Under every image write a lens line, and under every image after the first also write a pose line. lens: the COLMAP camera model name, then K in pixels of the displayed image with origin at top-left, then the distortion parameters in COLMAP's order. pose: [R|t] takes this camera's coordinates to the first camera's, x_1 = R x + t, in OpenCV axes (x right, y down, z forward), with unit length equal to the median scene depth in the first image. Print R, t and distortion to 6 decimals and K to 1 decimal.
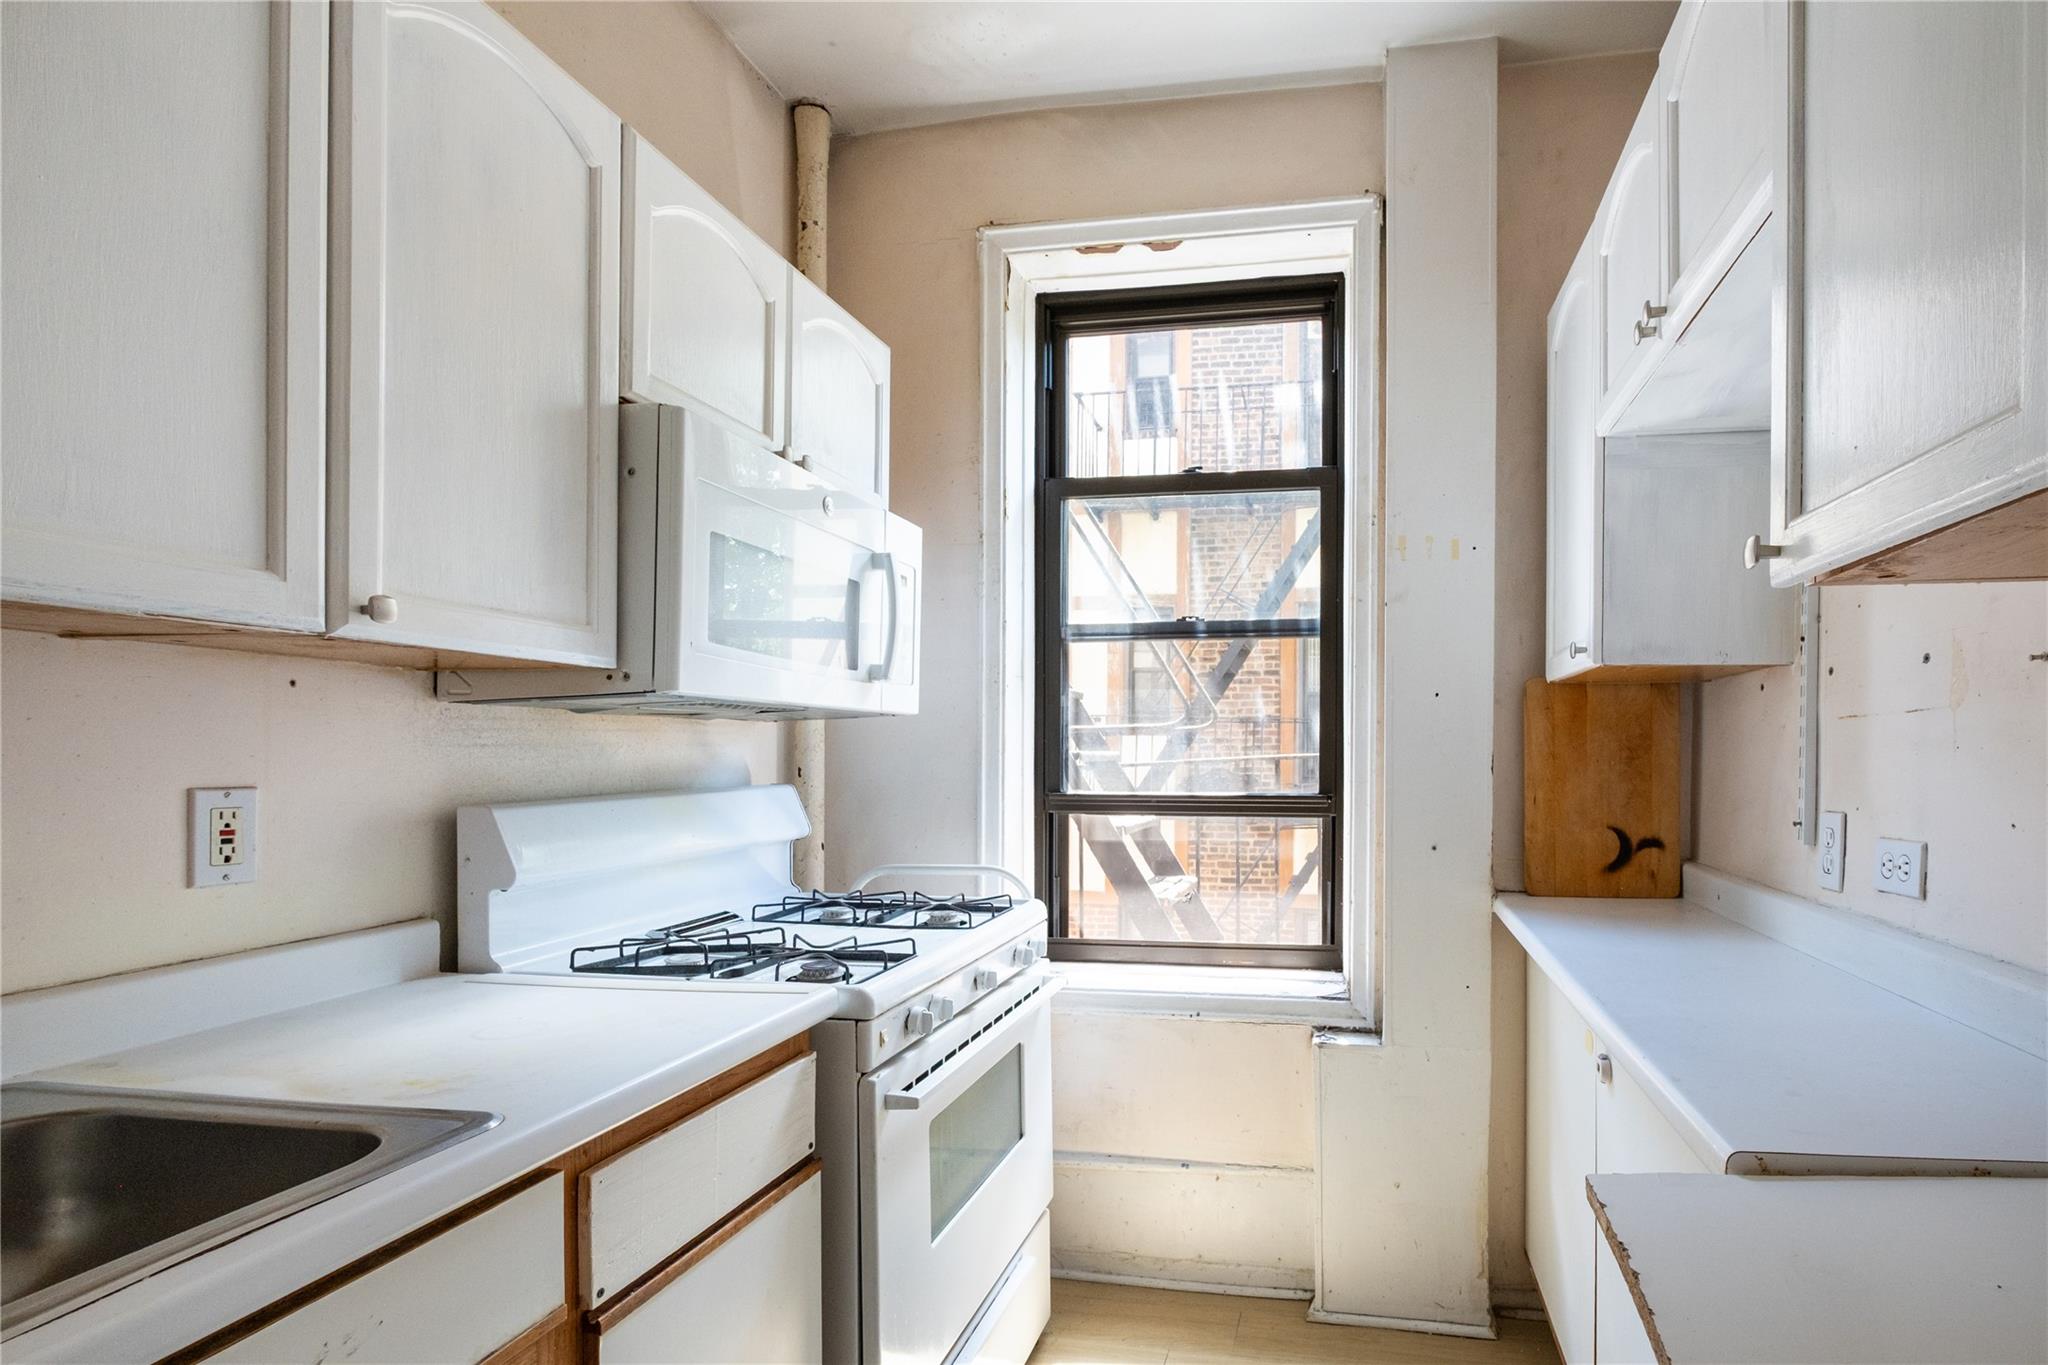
lens RADIAL K [[1005.1, 0, 1233.0], [0, 1005.1, 757.5], [0, 0, 1]] dist [-0.002385, -0.000919]
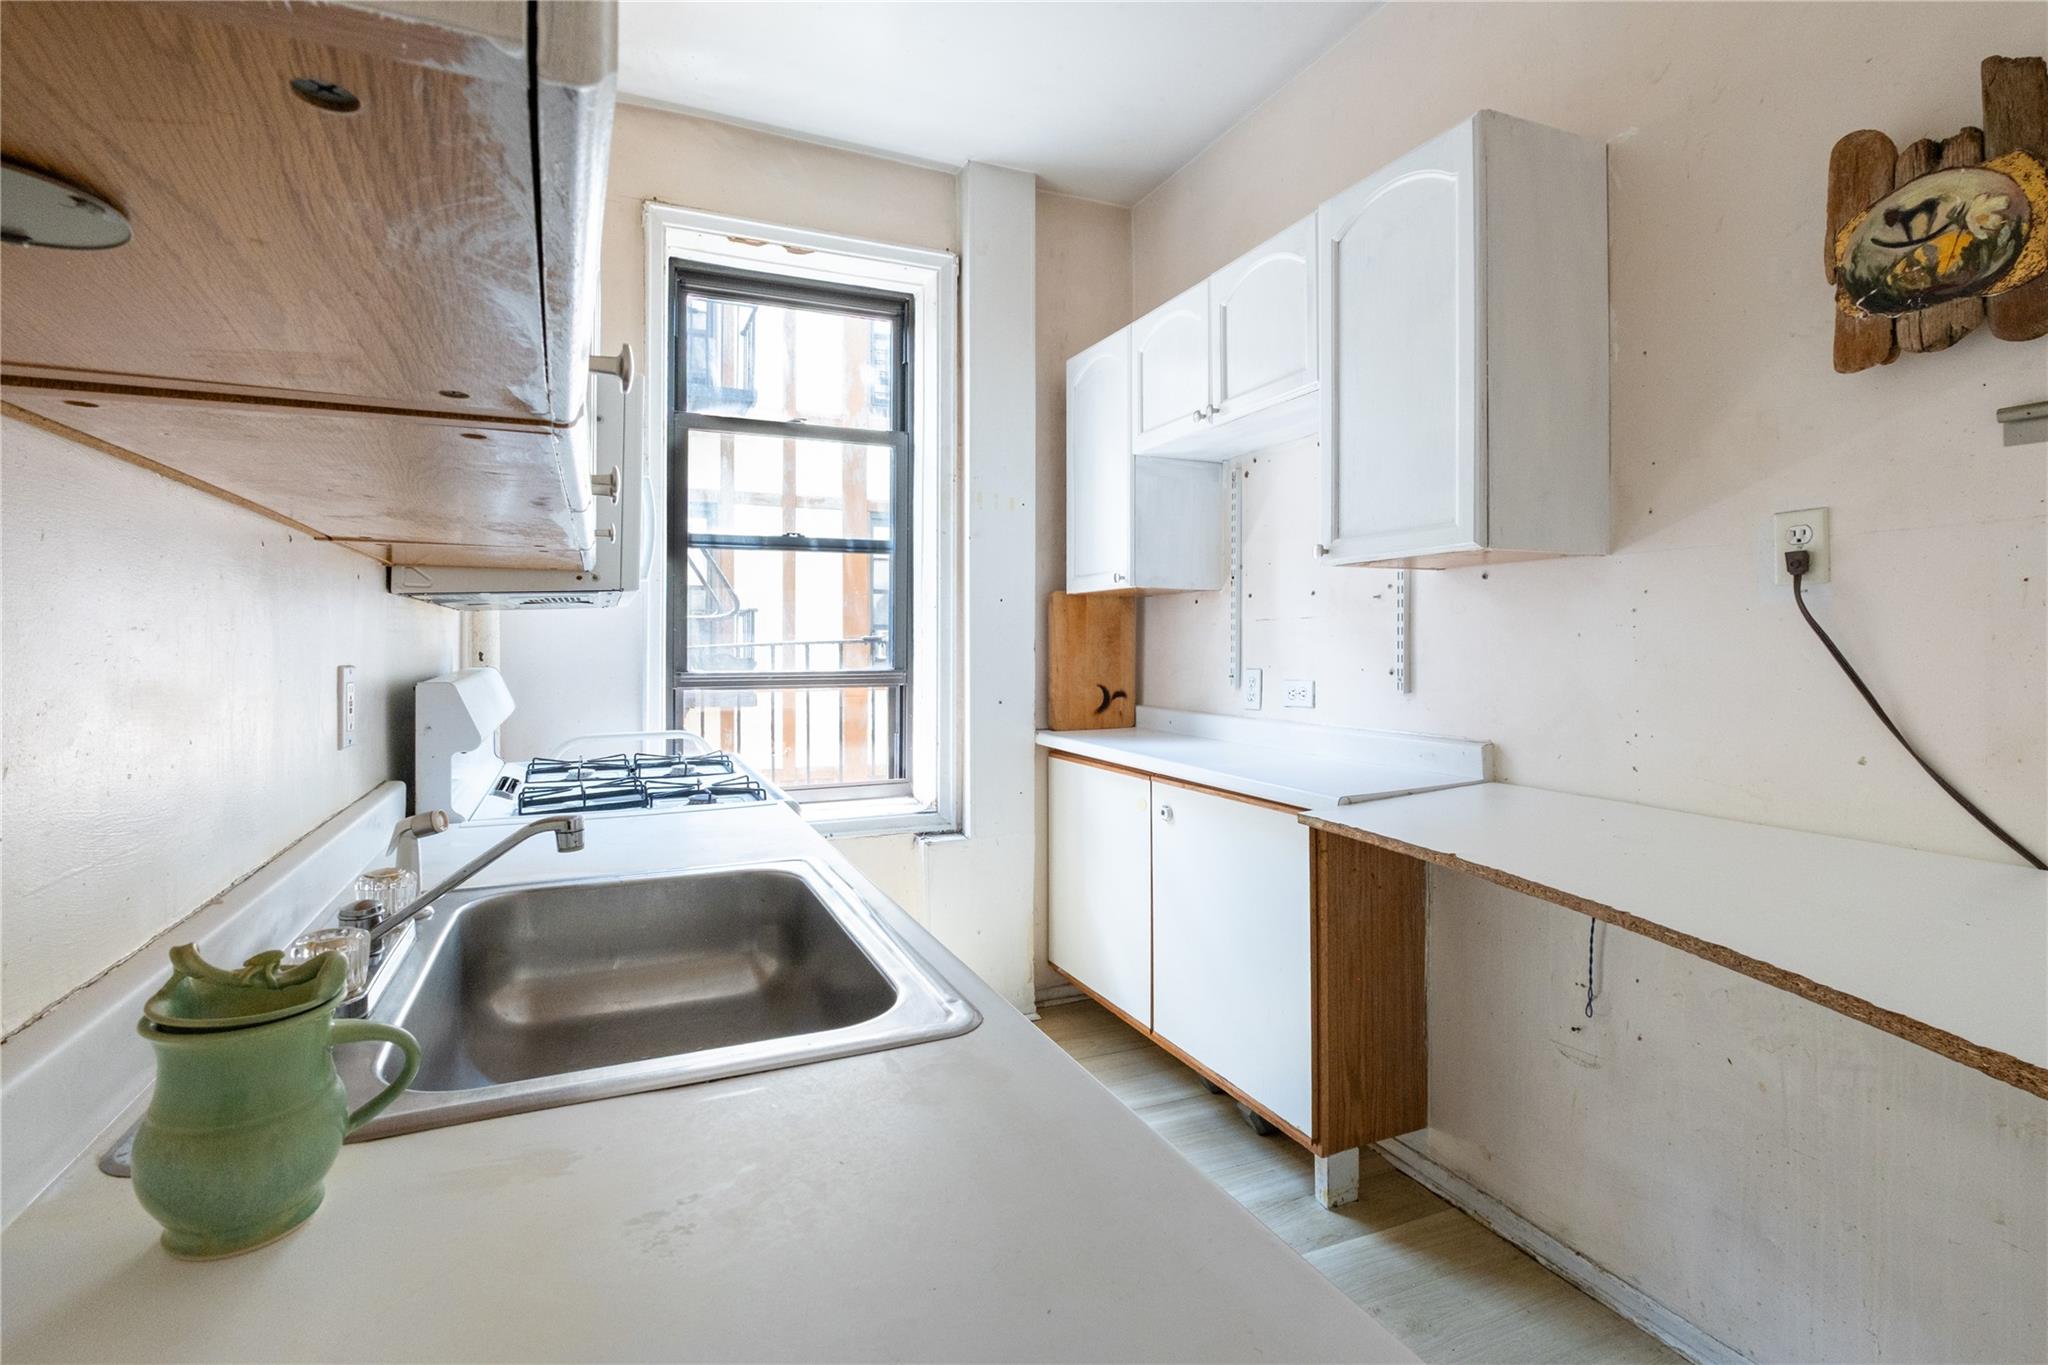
lens RADIAL K [[940.9, 0, 1015.5], [0, 940.9, 642.5], [0, 0, 1]] dist [-0.002250, -0.000754]
pose [[0.848041, -0.001468, 0.529928, -0.527495], [0.003613, 0.999989, -0.003011, 0.005023], [-0.529918, 0.004468, 0.848037, -0.203506]]
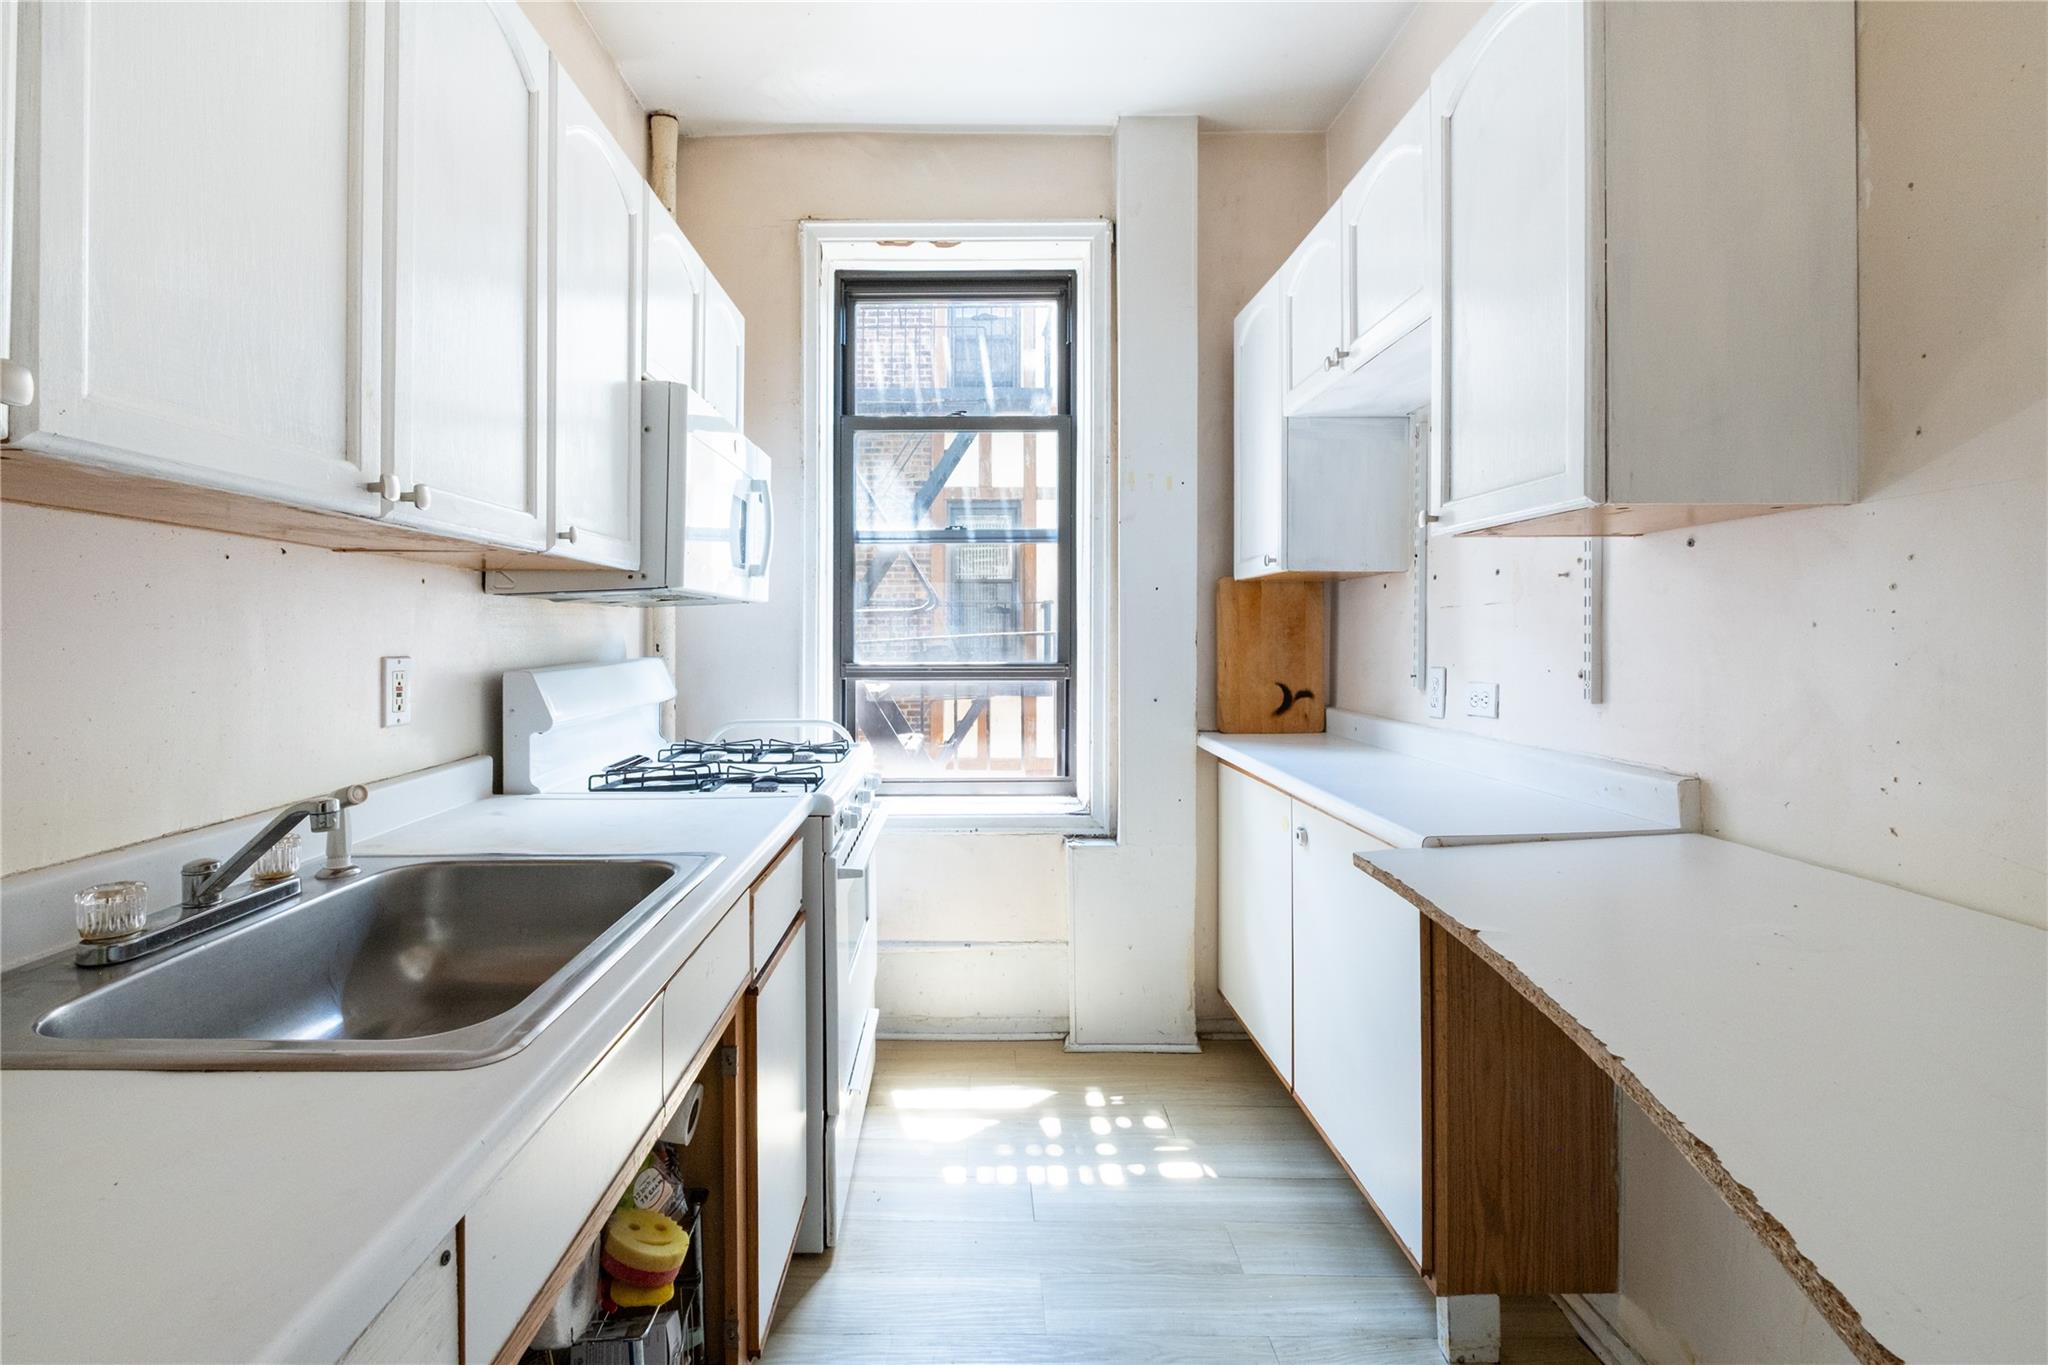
lens RADIAL K [[940.9, 0, 987.9], [0, 940.9, 635.0], [0, 0, 1]] dist [-0.002250, -0.000754]
pose [[0.988653, -0.002925, 0.150188, -0.220996], [0.003337, 0.999991, -0.002493, 0.003335], [-0.150180, 0.002966, 0.988654, -0.240724]]
